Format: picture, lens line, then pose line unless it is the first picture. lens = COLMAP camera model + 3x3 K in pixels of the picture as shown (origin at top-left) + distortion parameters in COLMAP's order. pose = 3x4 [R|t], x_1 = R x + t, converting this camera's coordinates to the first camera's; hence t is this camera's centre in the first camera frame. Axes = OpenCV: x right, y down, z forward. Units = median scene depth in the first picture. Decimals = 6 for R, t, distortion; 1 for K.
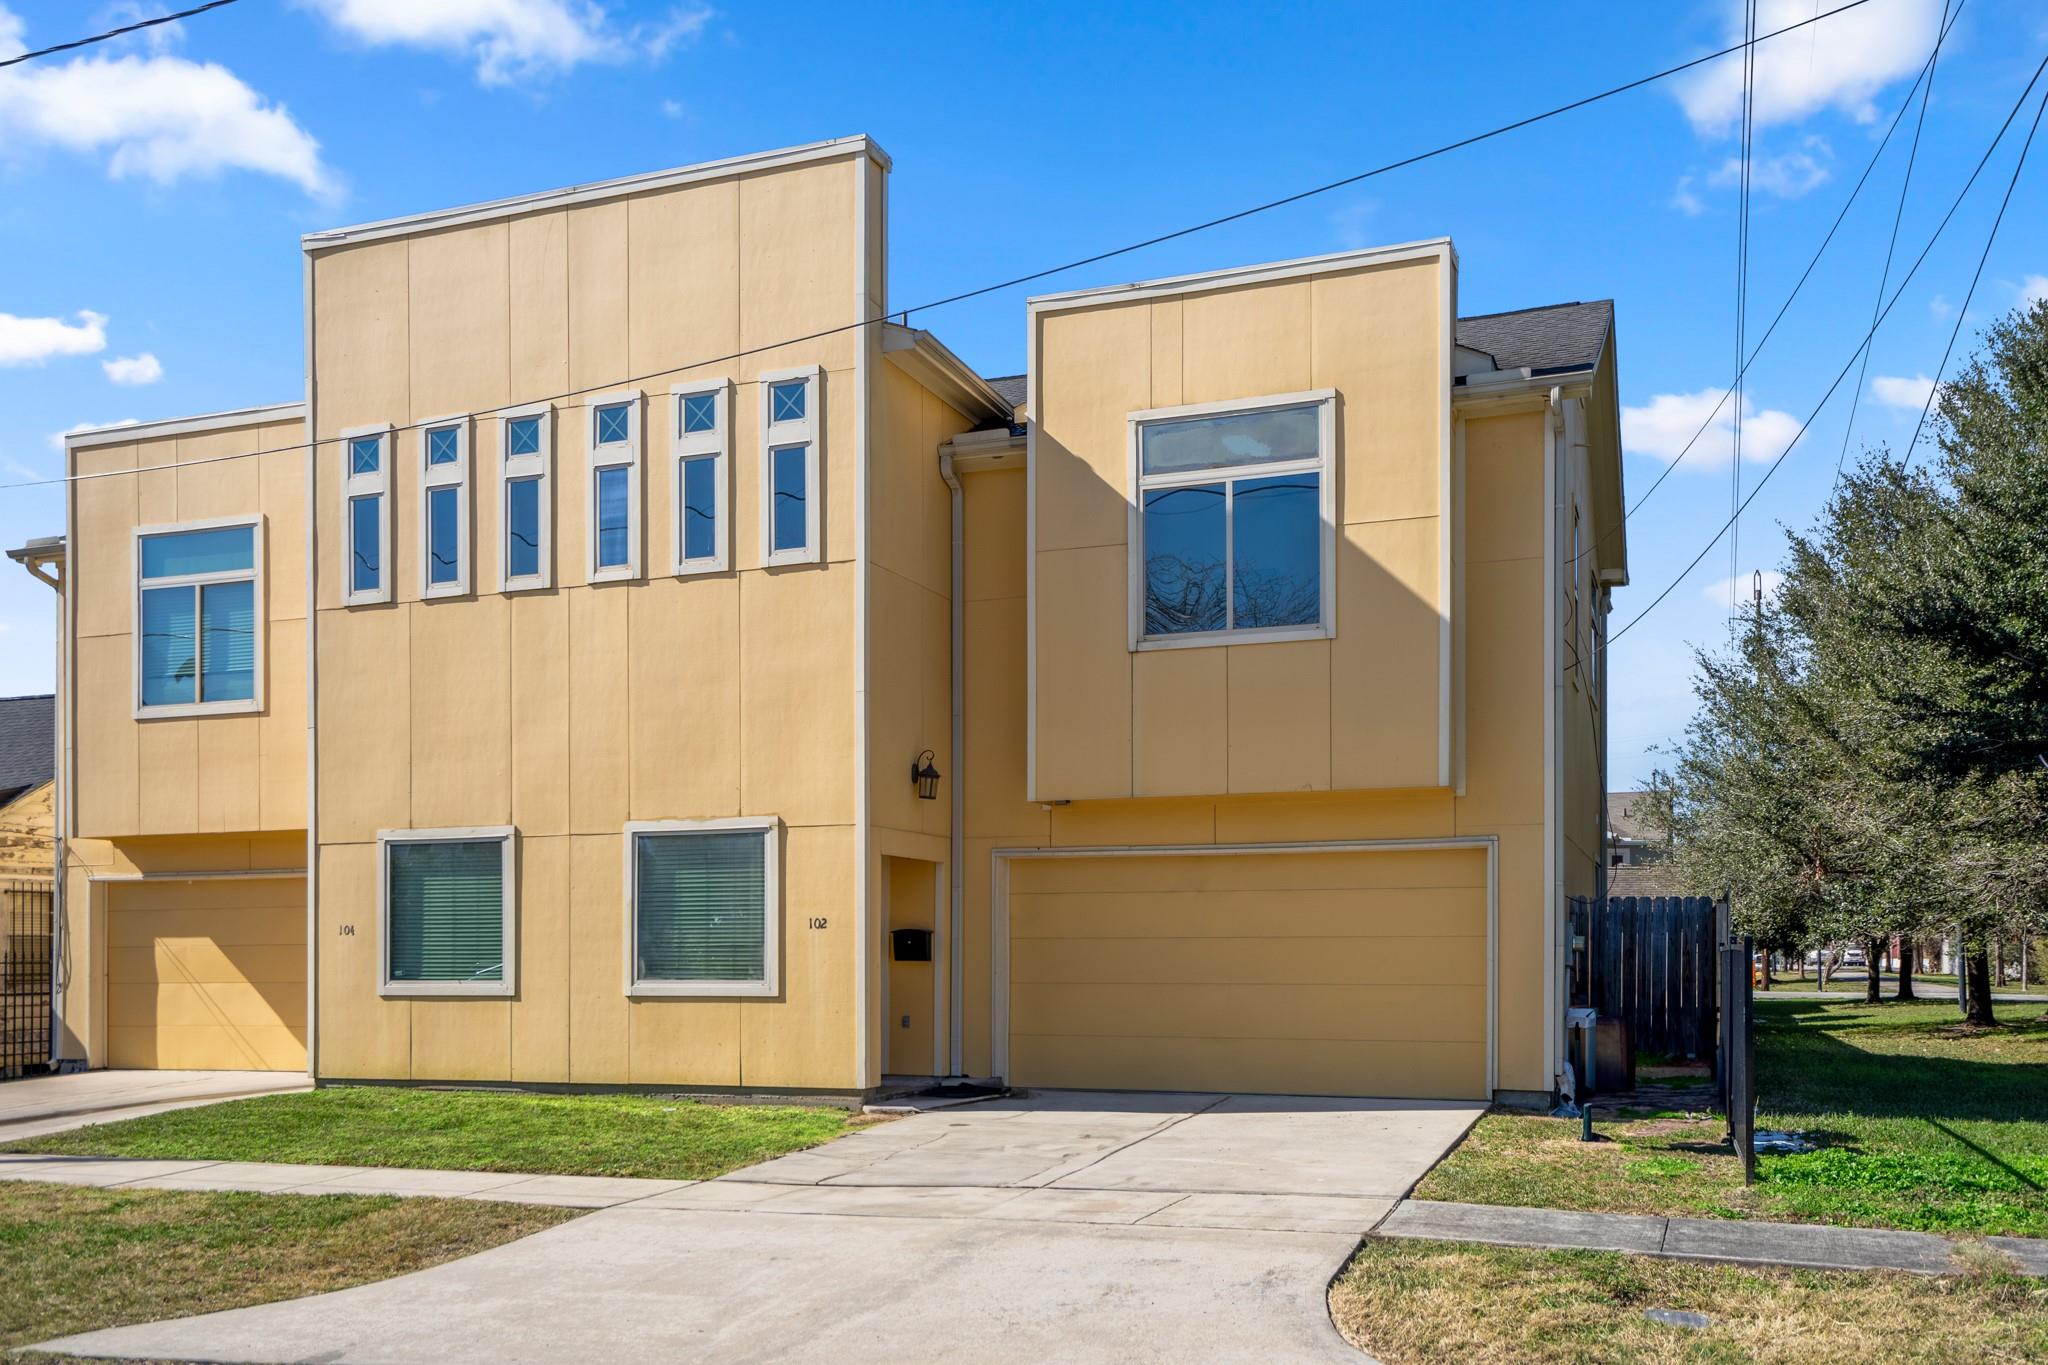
lens RADIAL K [[1750.3, 0, 1023.1], [0, 1750.3, 665.8], [0, 0, 1]] dist [0.035168, 0.004905]
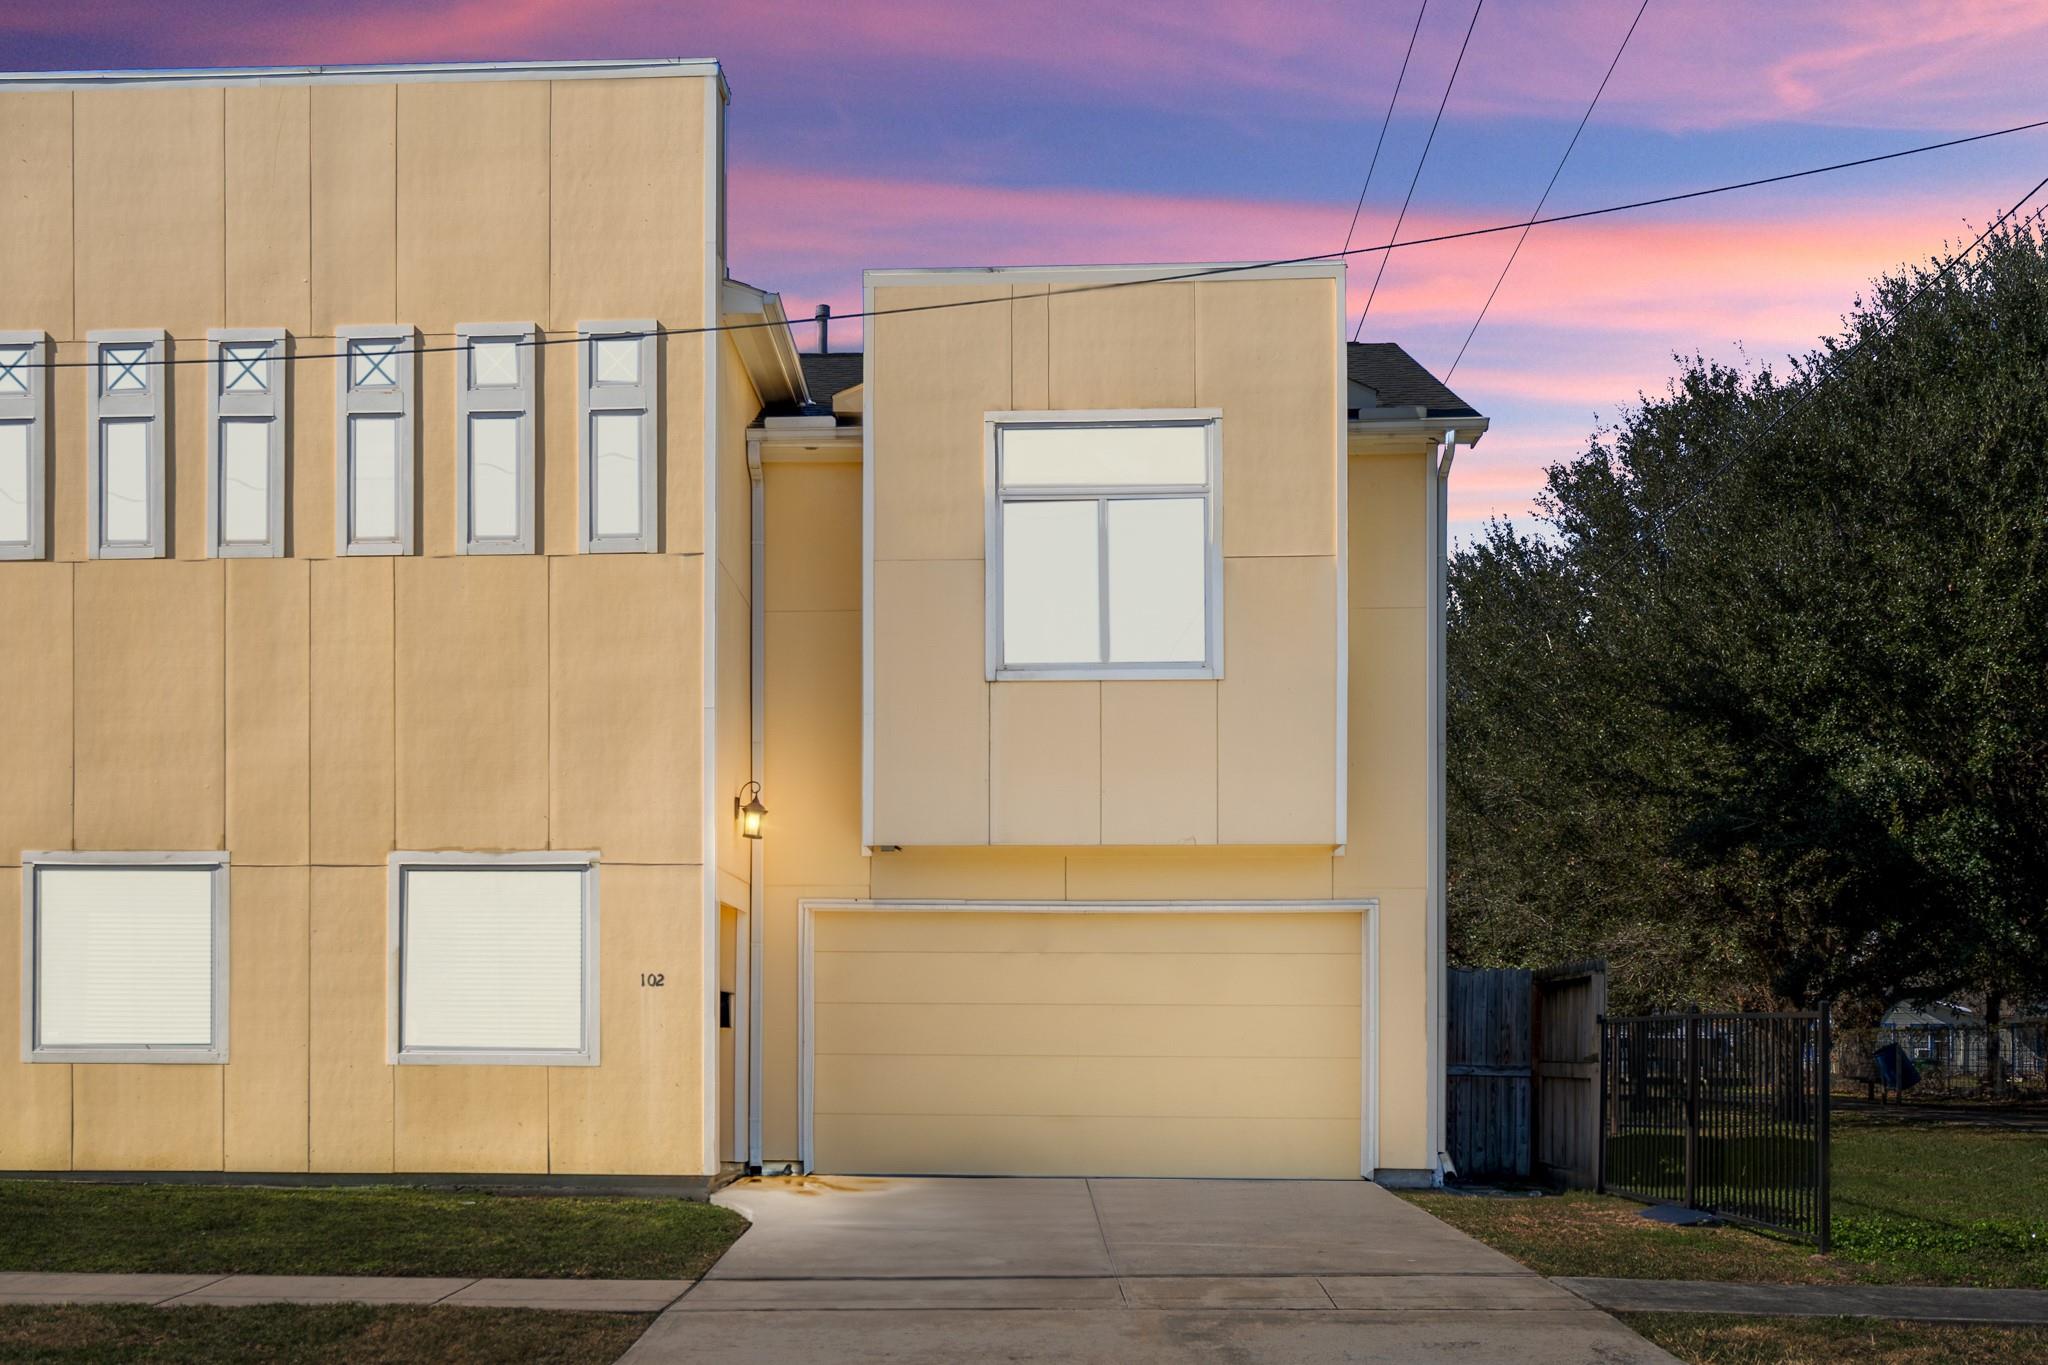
lens RADIAL K [[1979.5, 0, 1024.2], [0, 1979.5, 694.1], [0, 0, 1]] dist [0.014479, 0.000000]
pose [[0.957765, 0.058578, 0.281522, -0.206992], [-0.056521, 0.998282, -0.015429, 0.013401], [-0.281942, -0.001135, 0.959431, 0.033235]]
